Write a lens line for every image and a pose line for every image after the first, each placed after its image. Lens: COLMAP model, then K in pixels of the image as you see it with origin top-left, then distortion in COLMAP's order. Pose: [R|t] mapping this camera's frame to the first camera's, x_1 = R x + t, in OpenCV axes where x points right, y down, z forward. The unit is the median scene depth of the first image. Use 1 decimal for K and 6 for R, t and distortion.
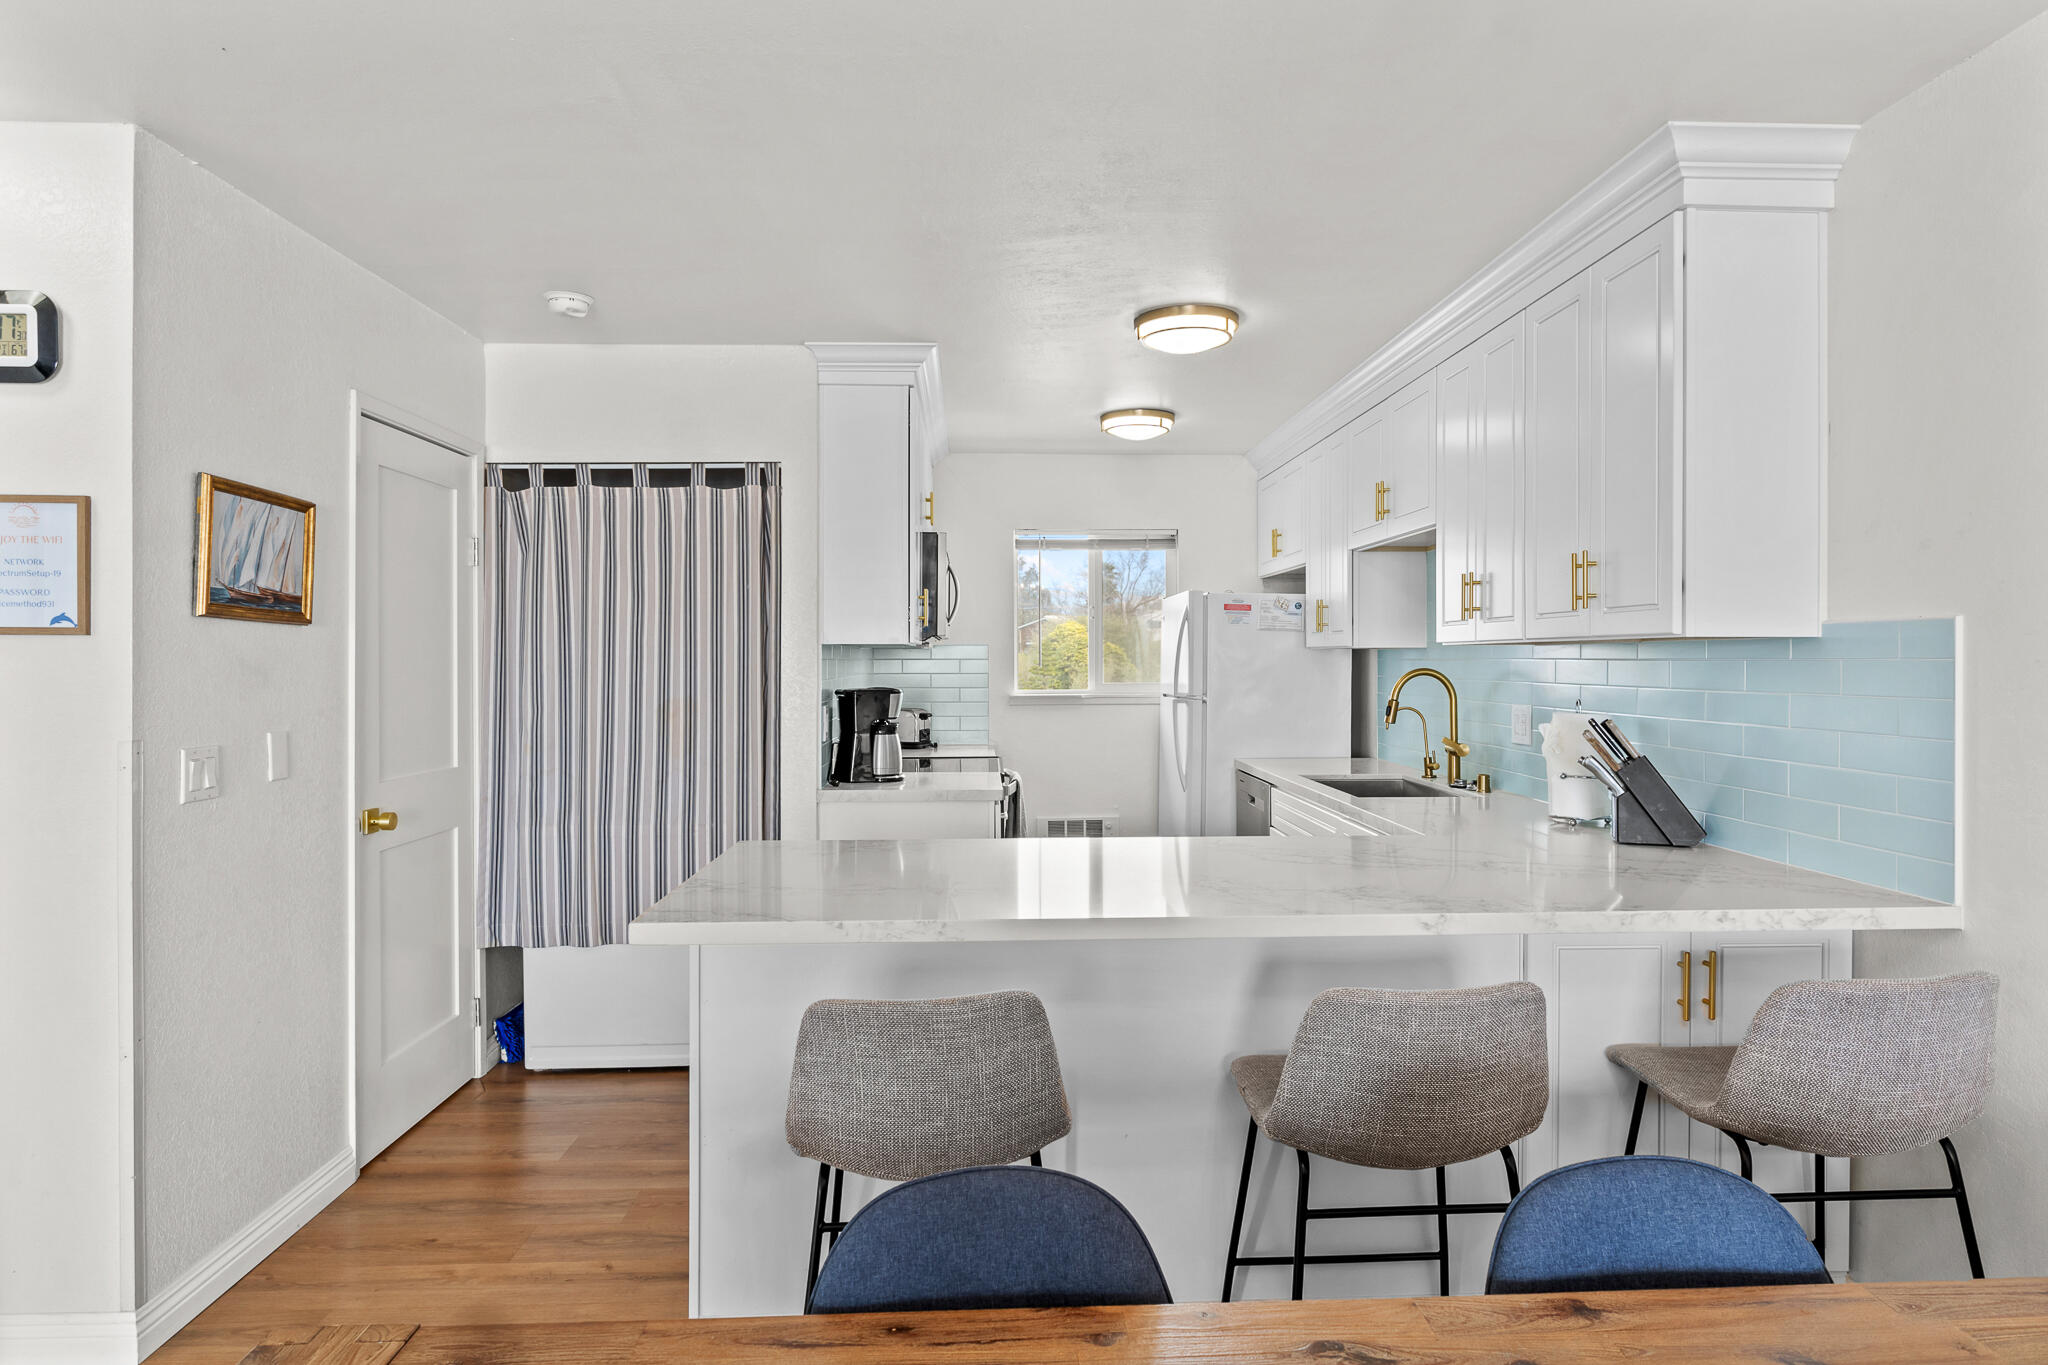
lens RADIAL K [[1167.2, 0, 1025.4], [0, 1167.2, 672.7], [0, 0, 1]] dist [-0.001799, 0.001419]
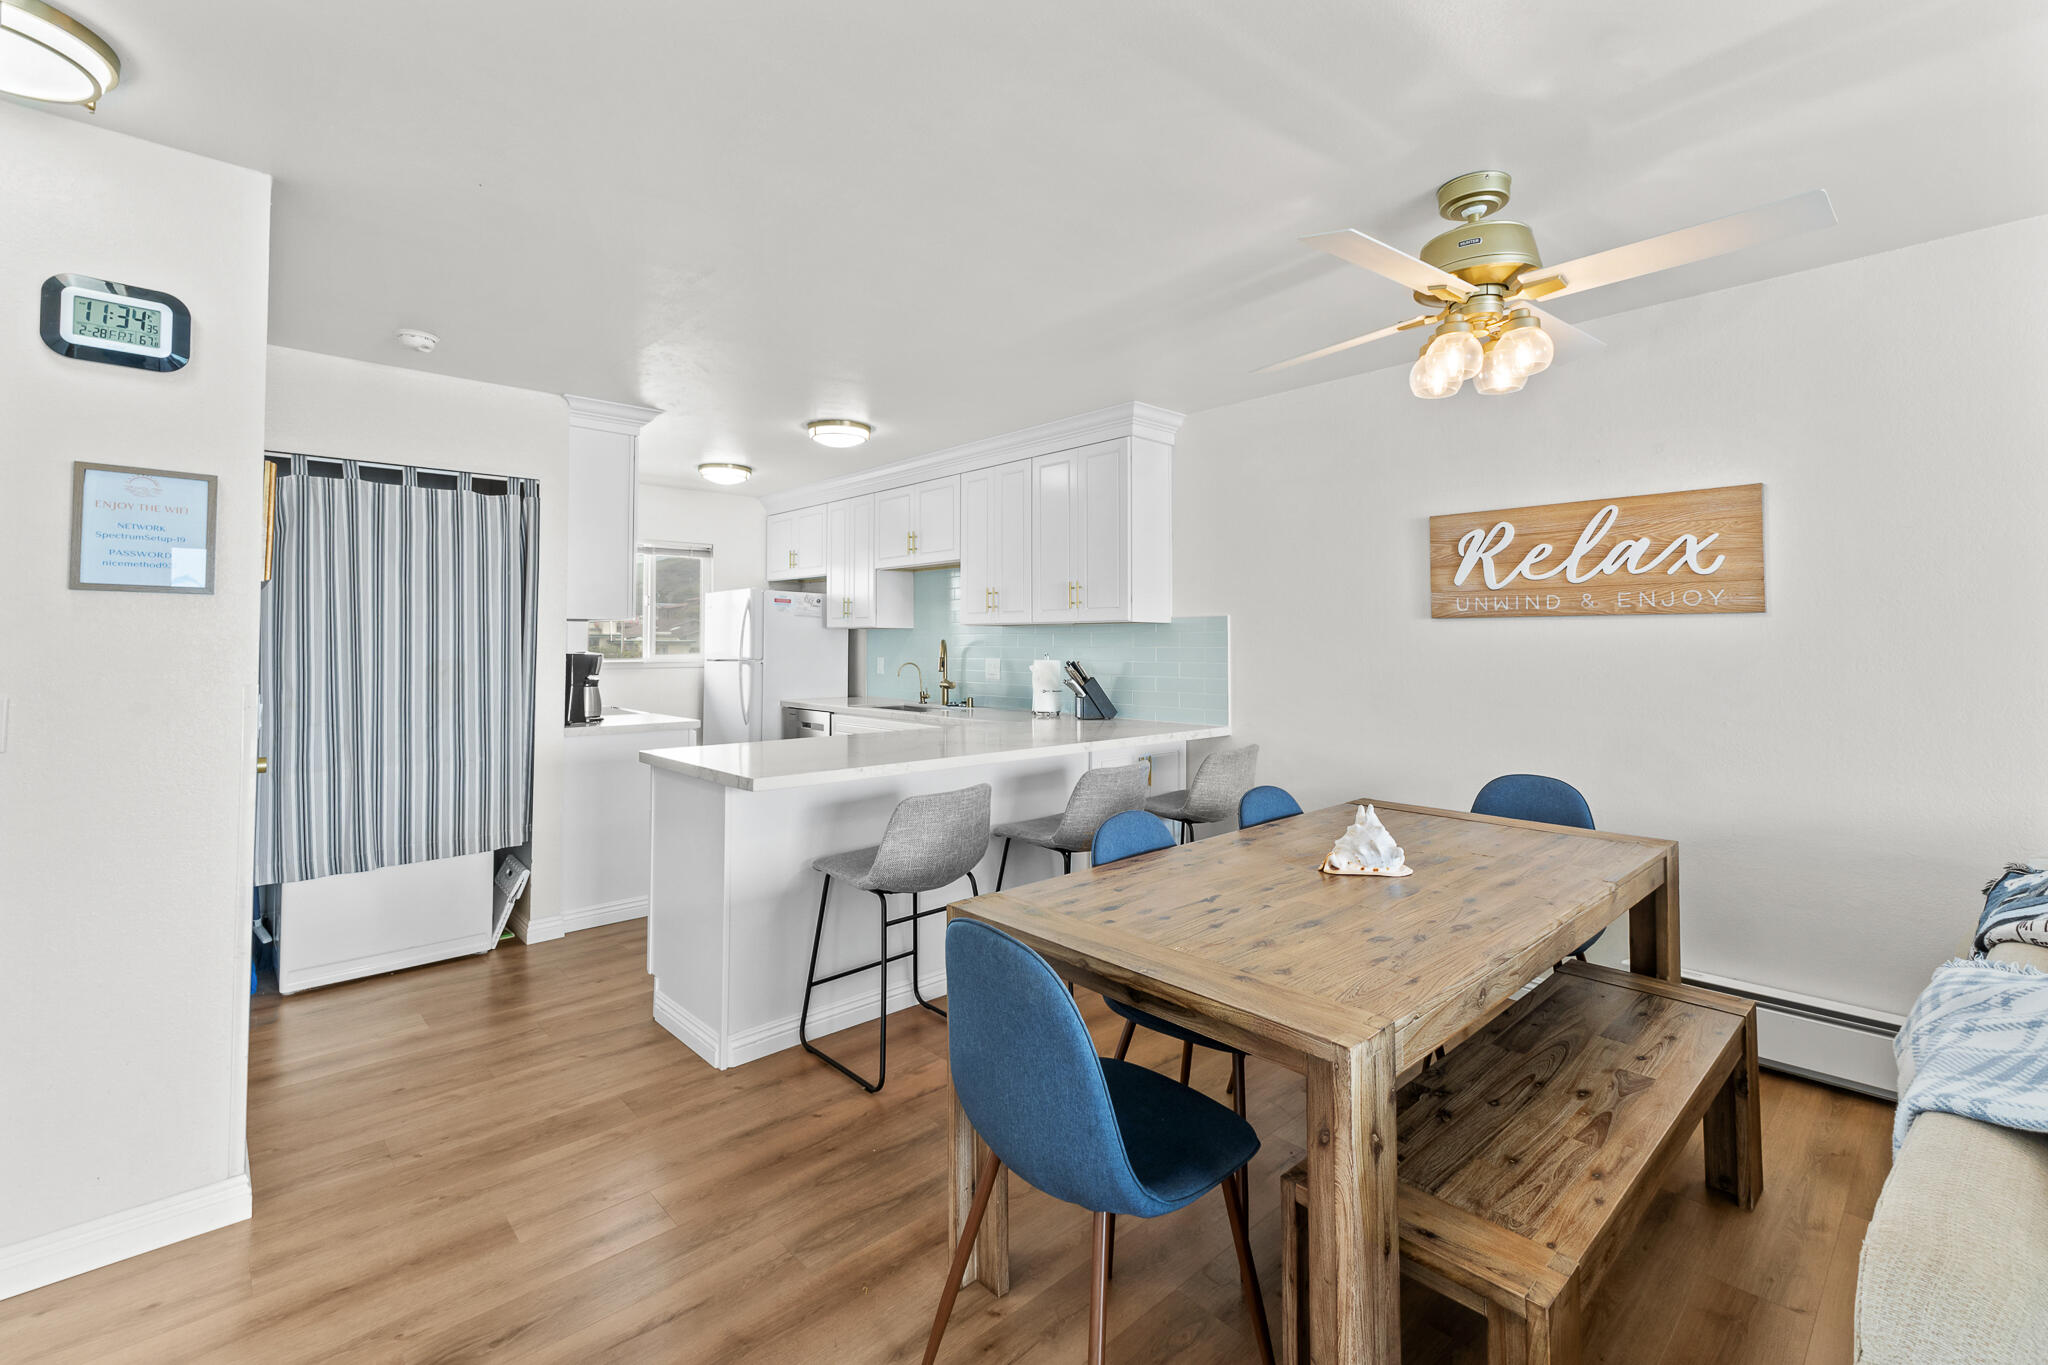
lens RADIAL K [[890.0, 0, 1024.8], [0, 890.0, 631.5], [0, 0, 1]] dist [0.002464, 0.000402]
pose [[0.760870, 0.010699, 0.648816, -0.443351], [0.005904, 0.999709, -0.023409, 0.017527], [-0.648877, 0.021642, 0.760585, -0.117341]]
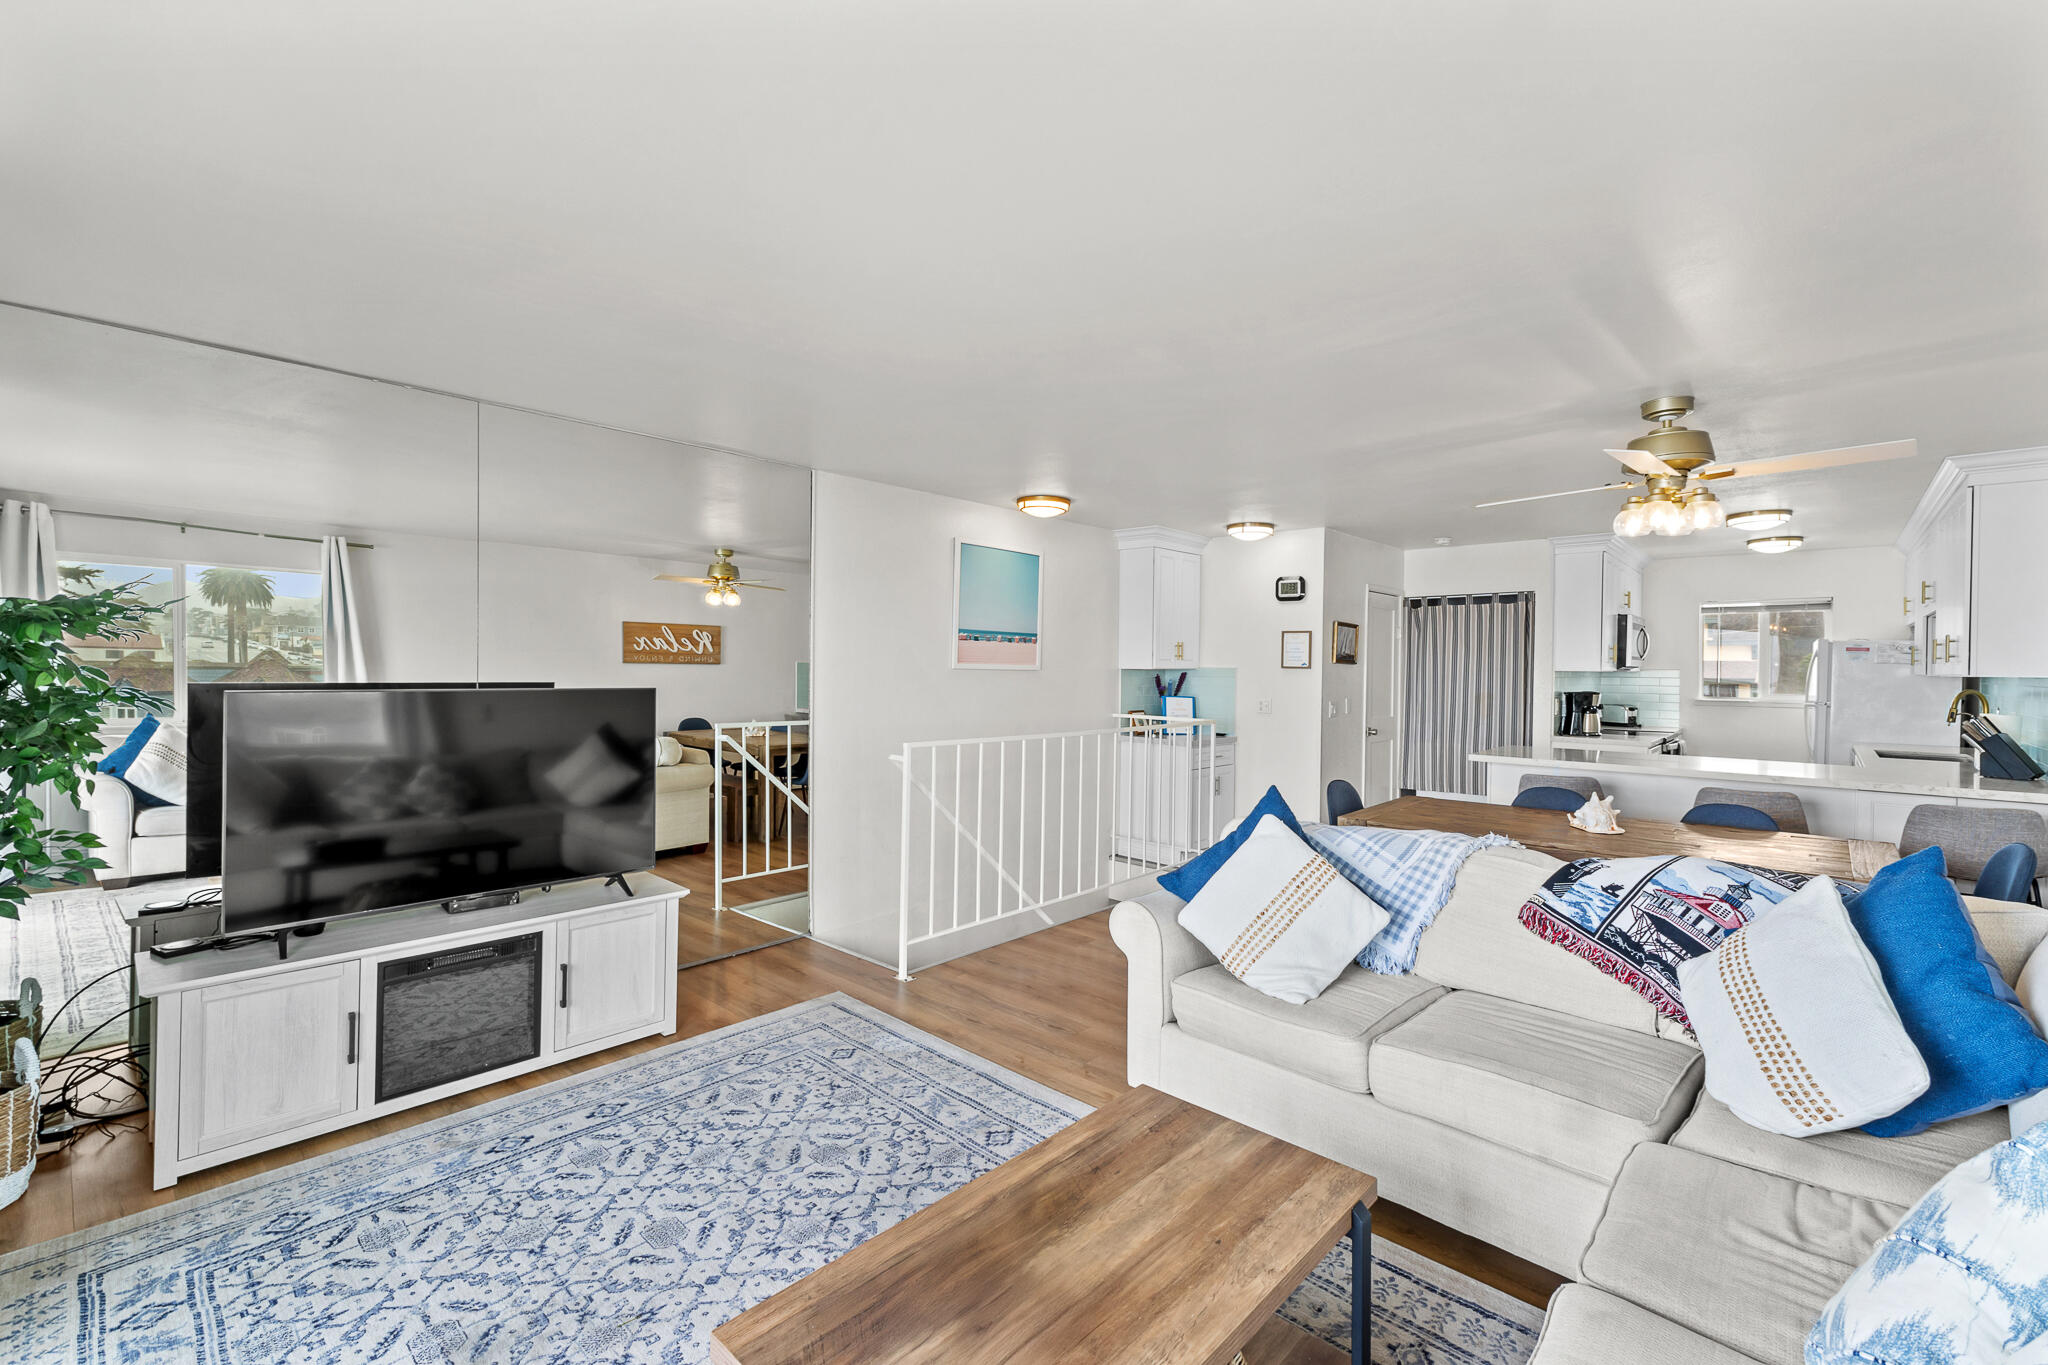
lens RADIAL K [[869.5, 0, 1028.1], [0, 869.5, 674.7], [0, 0, 1]] dist [0.003447, 0.000521]
pose [[0.717561, 0.013900, -0.696357, 0.267135], [-0.018684, 0.999825, 0.000705, 0.000217], [0.696246, 0.012505, 0.717695, -0.913290]]
